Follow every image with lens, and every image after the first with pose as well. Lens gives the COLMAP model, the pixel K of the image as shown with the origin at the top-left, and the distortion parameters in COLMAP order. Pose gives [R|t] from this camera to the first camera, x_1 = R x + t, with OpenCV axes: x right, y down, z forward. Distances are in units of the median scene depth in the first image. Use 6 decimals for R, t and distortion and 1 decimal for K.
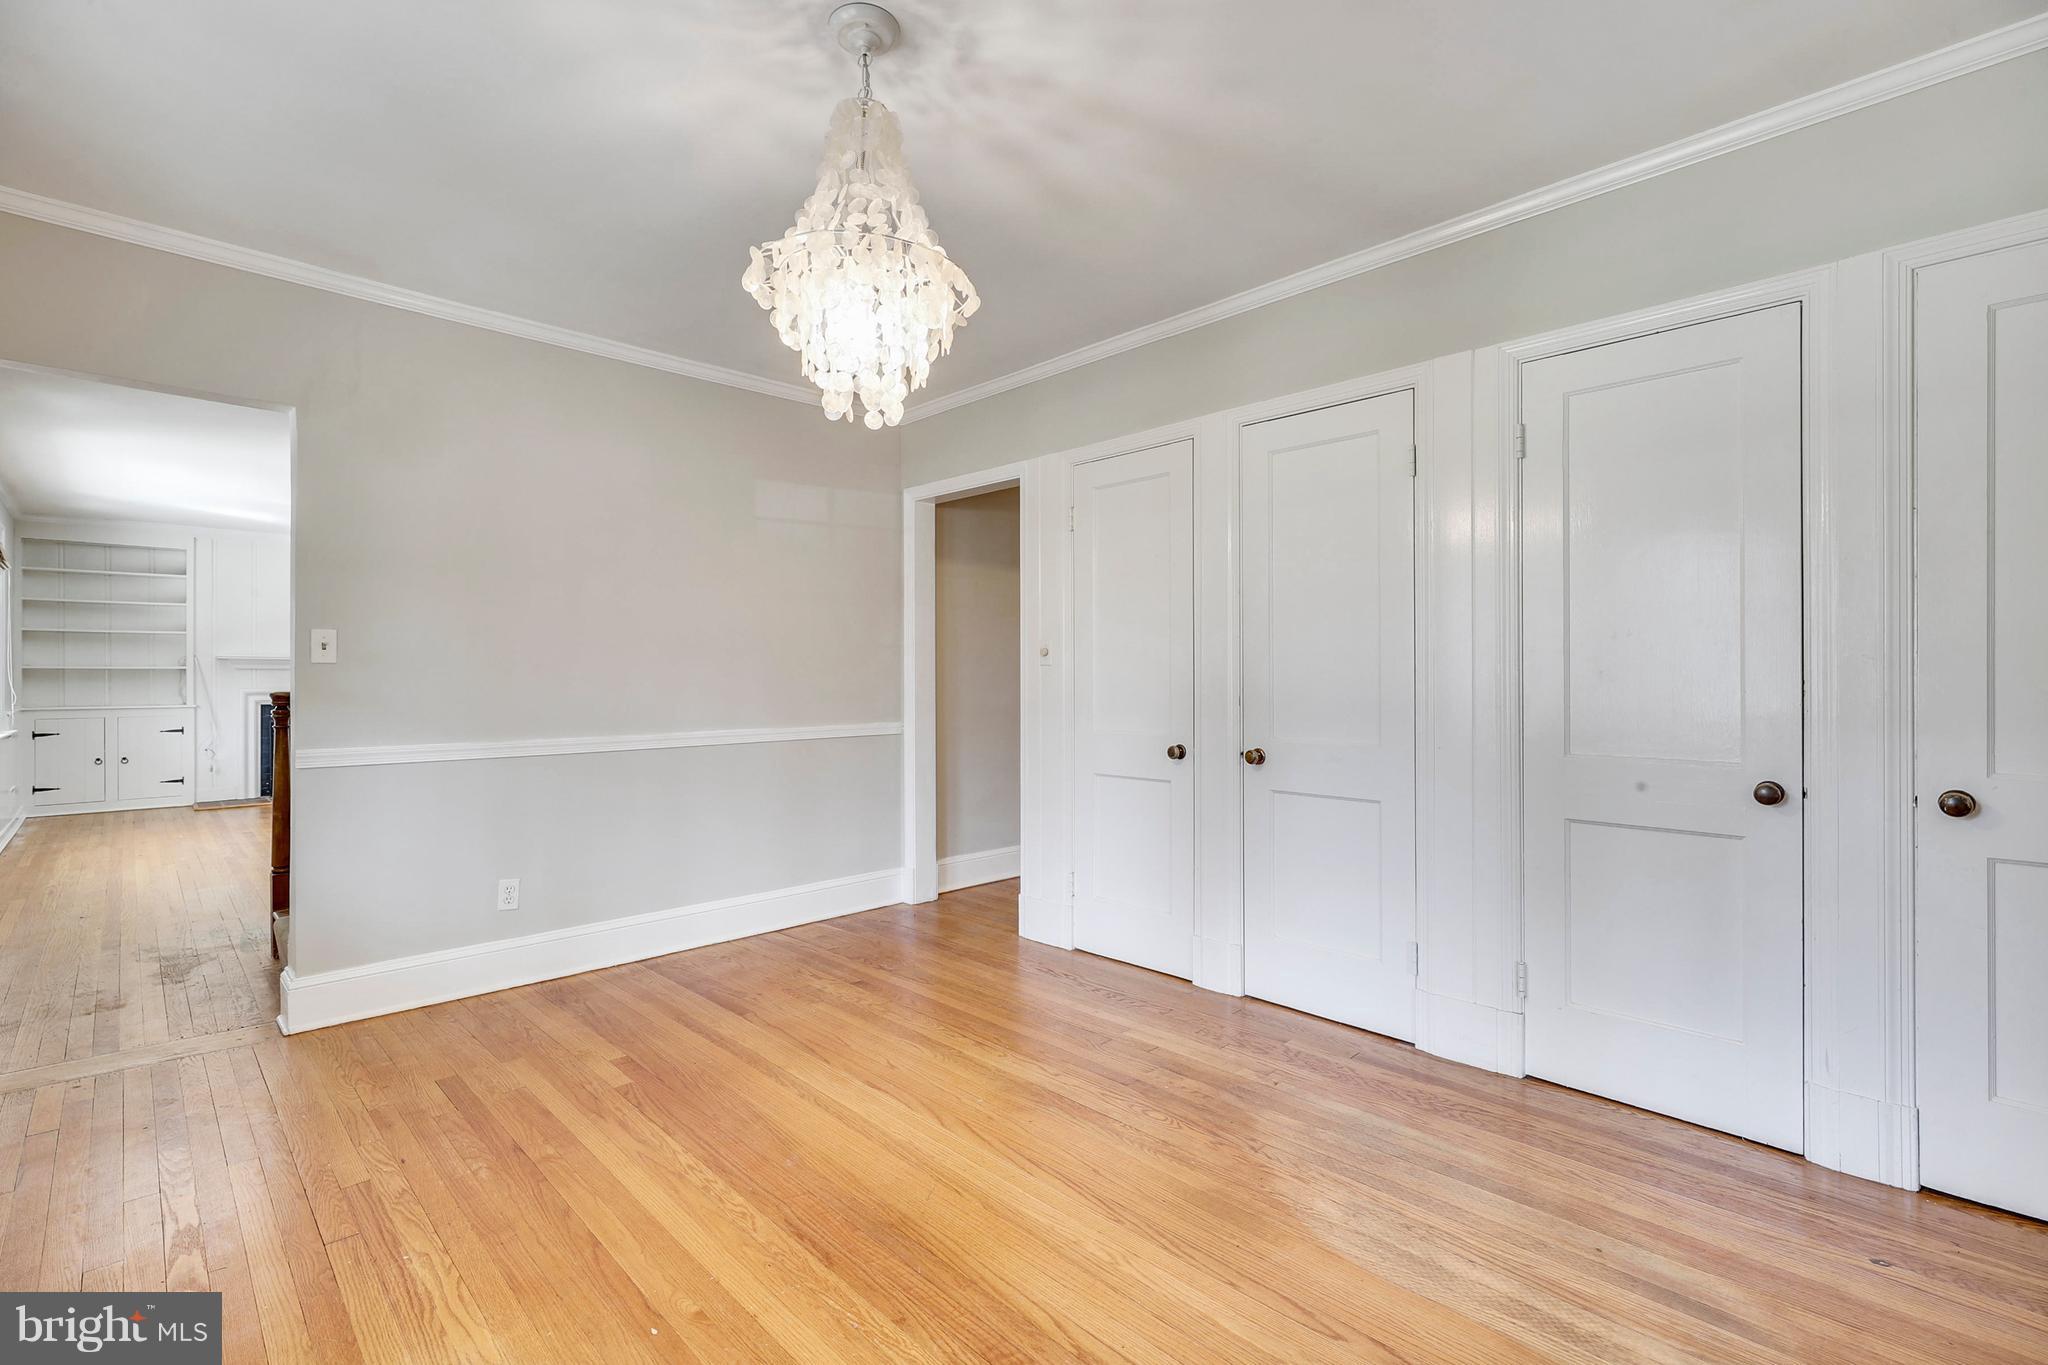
lens RADIAL K [[919.6, 0, 1026.6], [0, 919.6, 675.7], [0, 0, 1]] dist [0.000773, 0.000611]
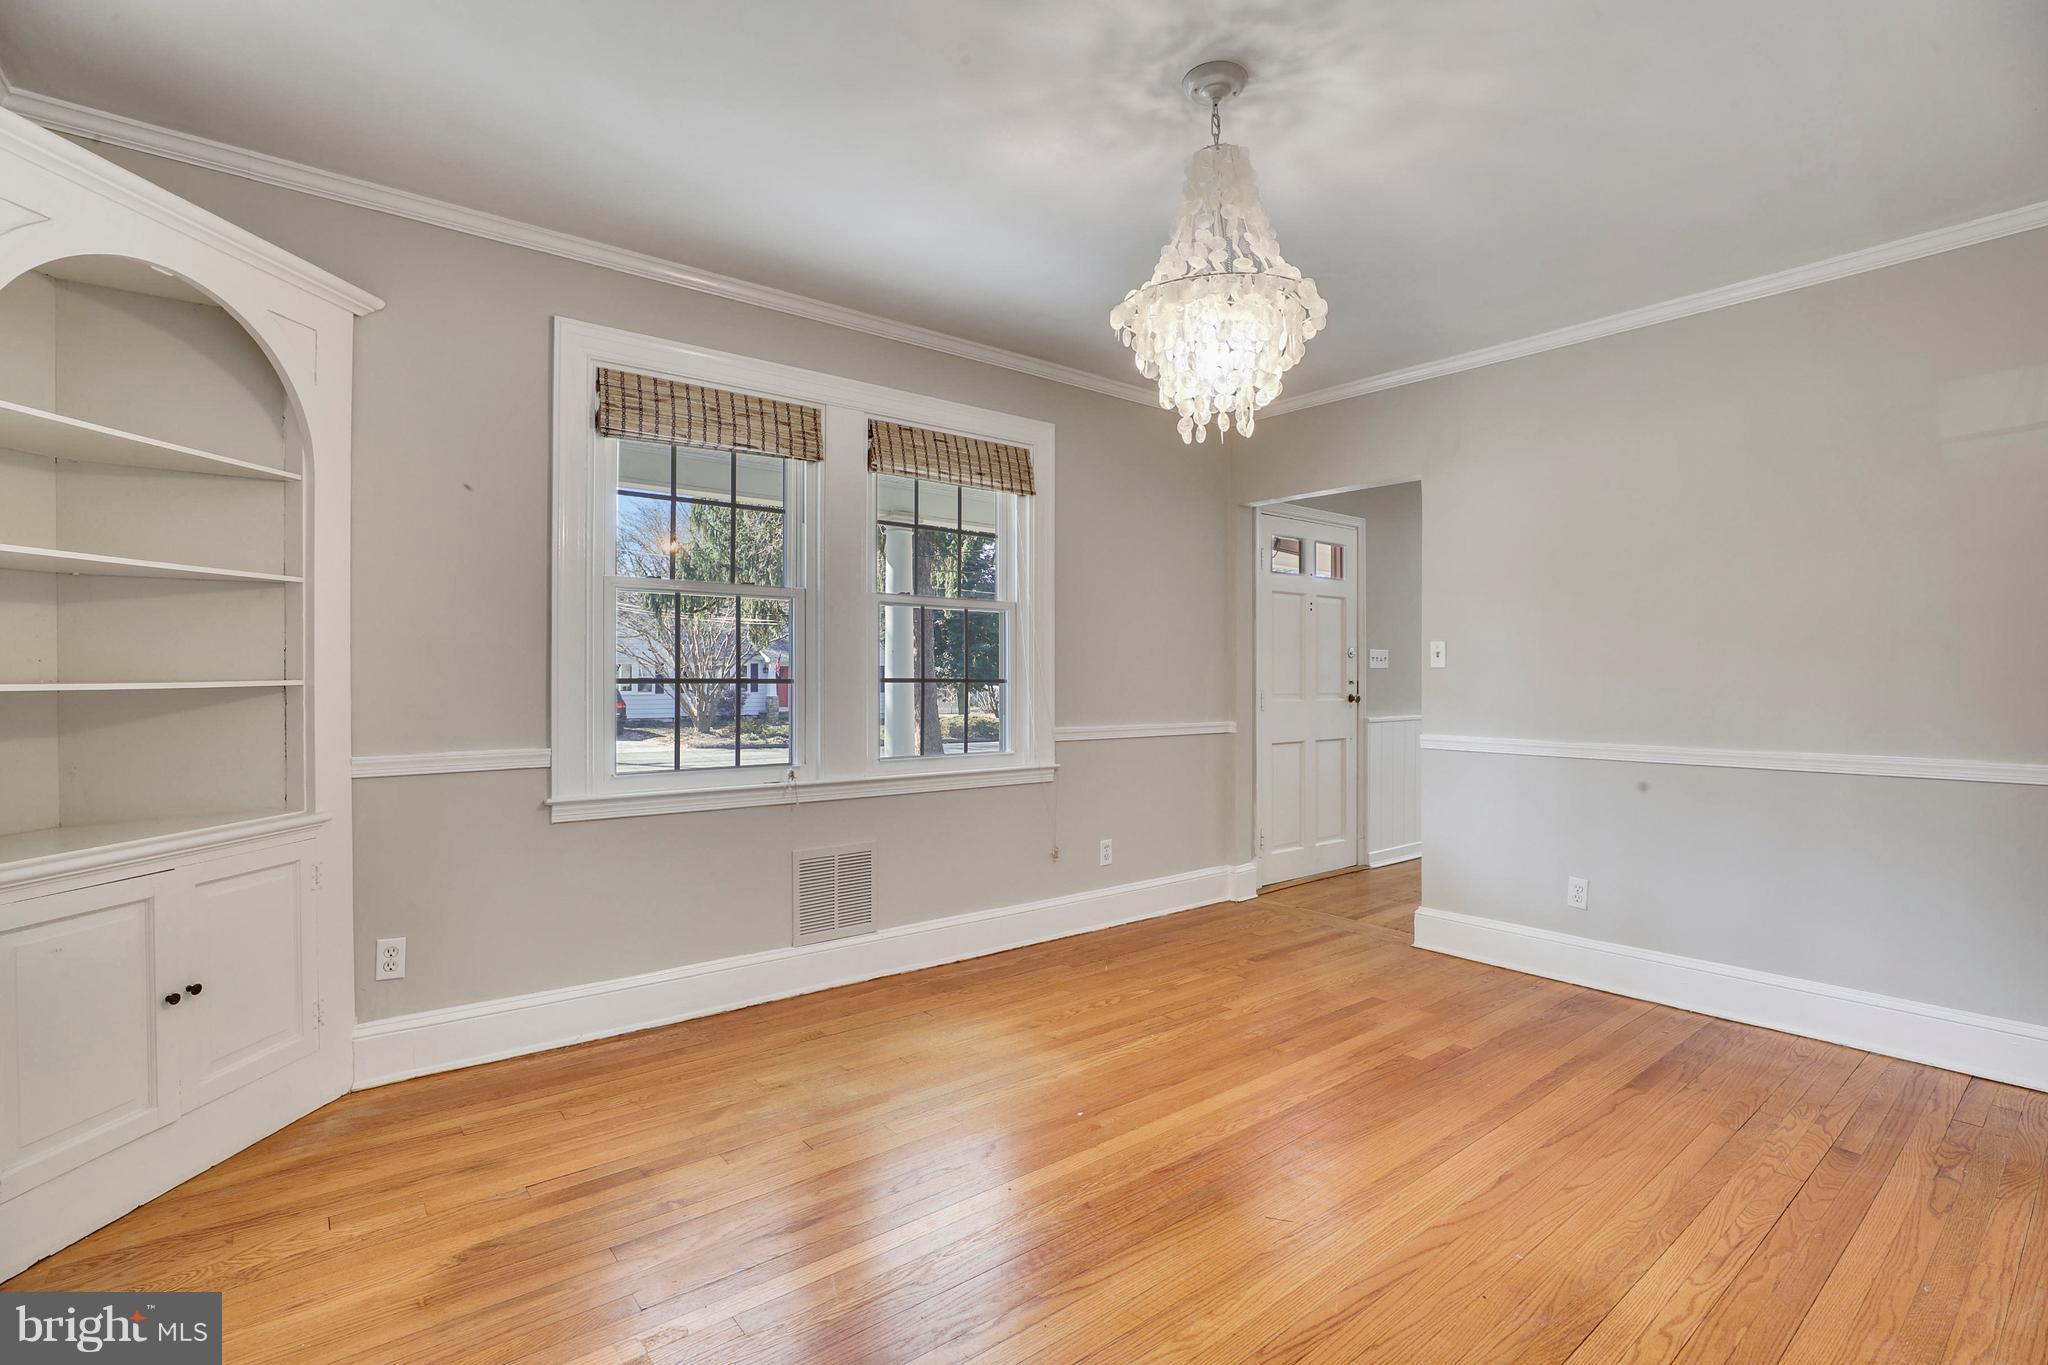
lens RADIAL K [[949.3, 0, 1019.1], [0, 949.3, 681.6], [0, 0, 1]] dist [-0.045544, 0.015154]
pose [[-0.100154, 0.005671, -0.994956, 0.640570], [-0.001276, 0.999982, 0.005828, -0.000908], [0.994971, 0.001854, -0.100145, 0.598879]]
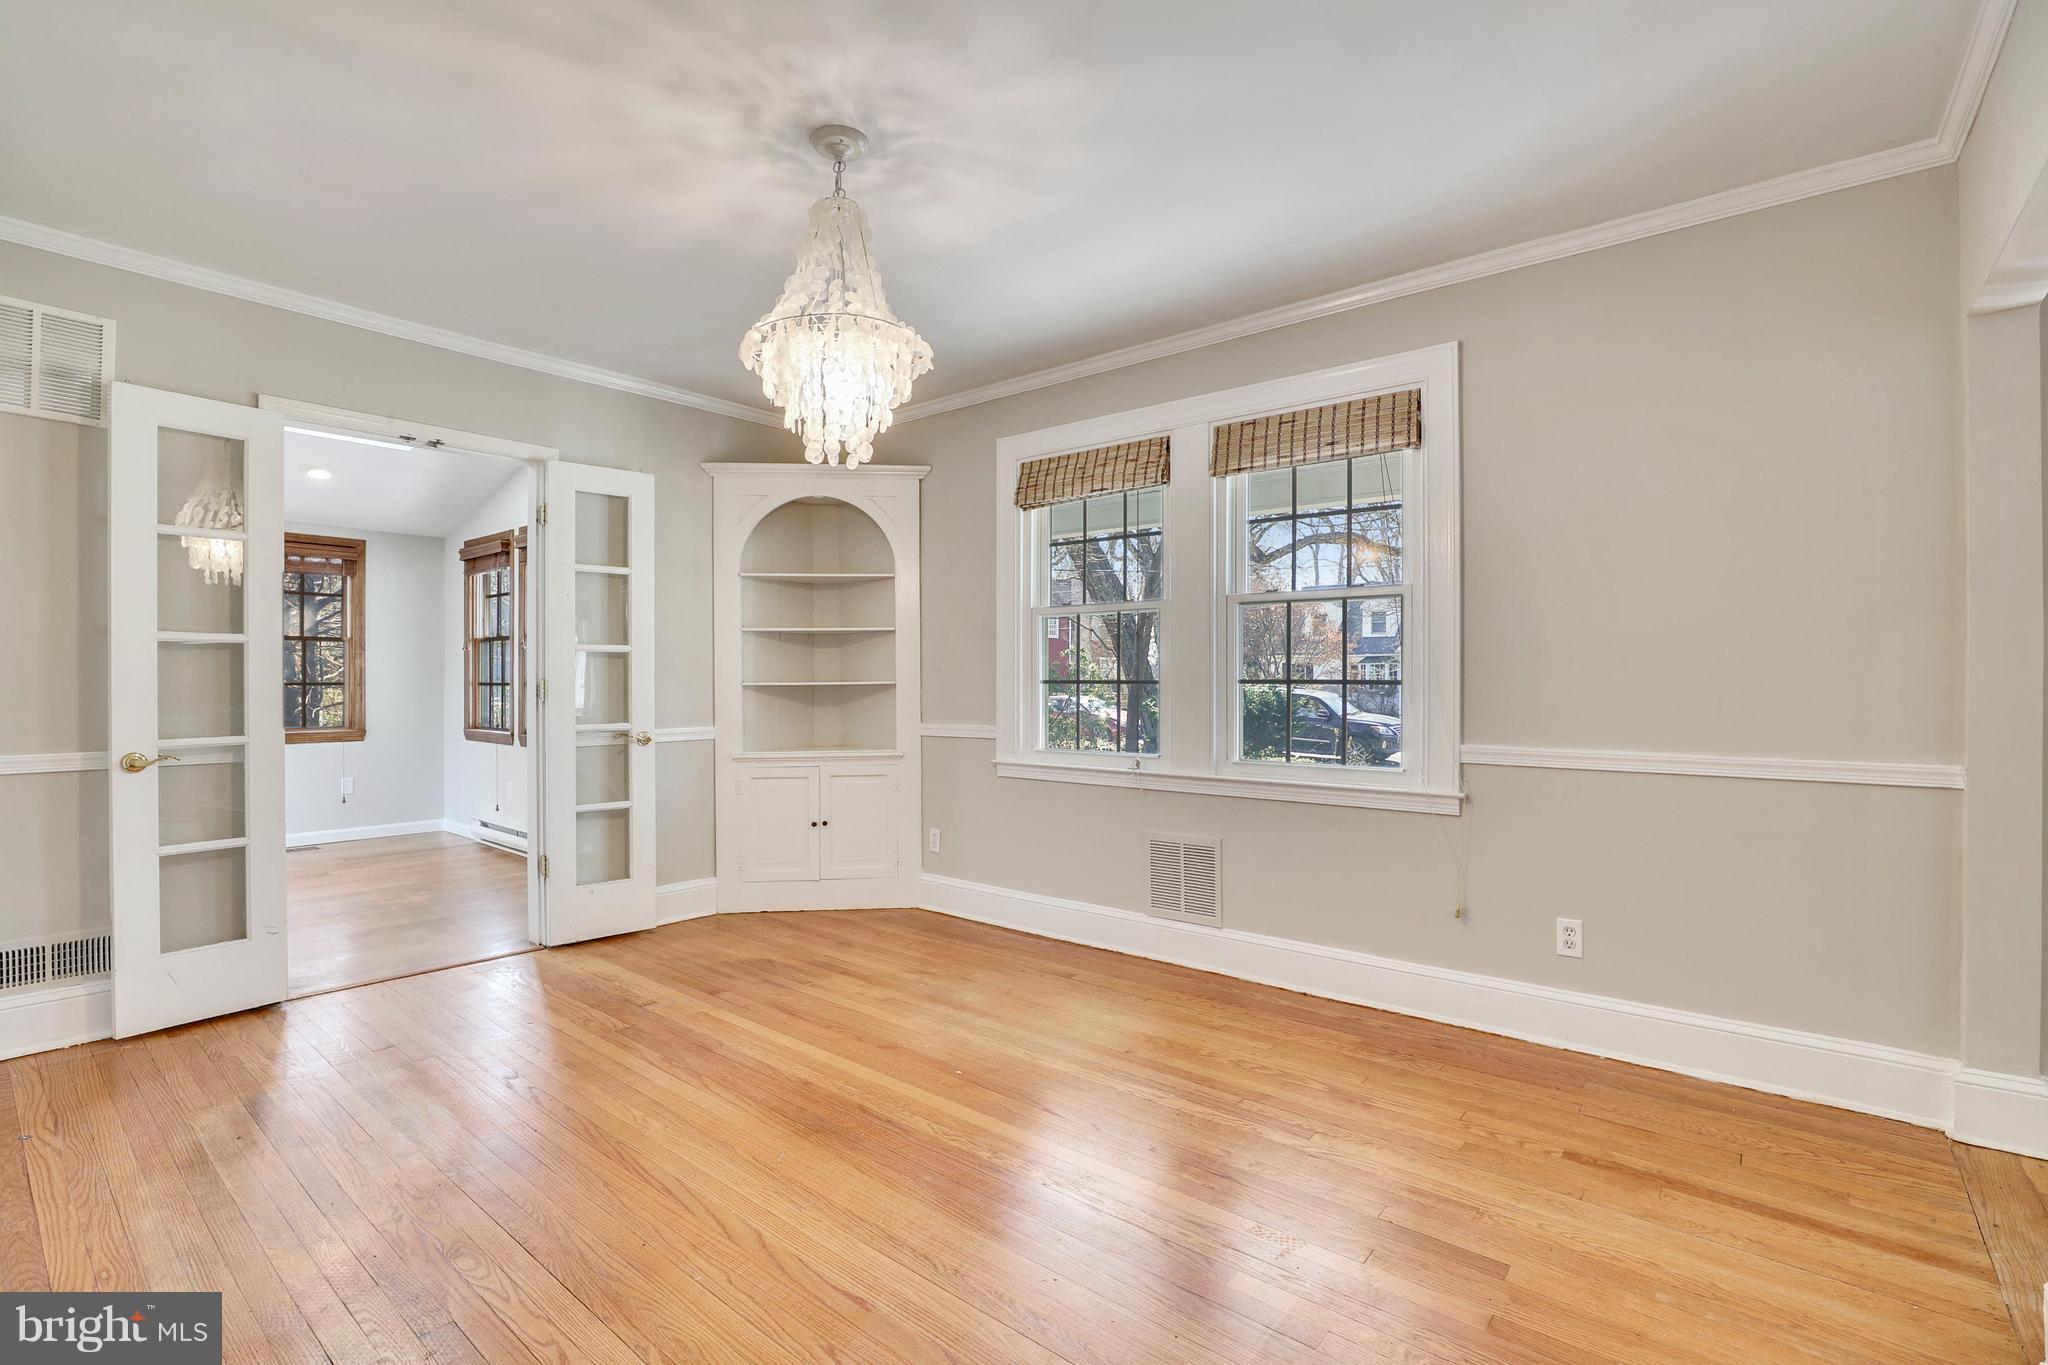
lens RADIAL K [[949.3, 0, 1019.1], [0, 949.3, 681.6], [0, 0, 1]] dist [-0.045544, 0.015154]
pose [[-0.995461, 0.000772, -0.095166, -0.200522], [0.000915, 0.999999, -0.001463, 0.007486], [0.095165, -0.001543, -0.995460, 1.532951]]
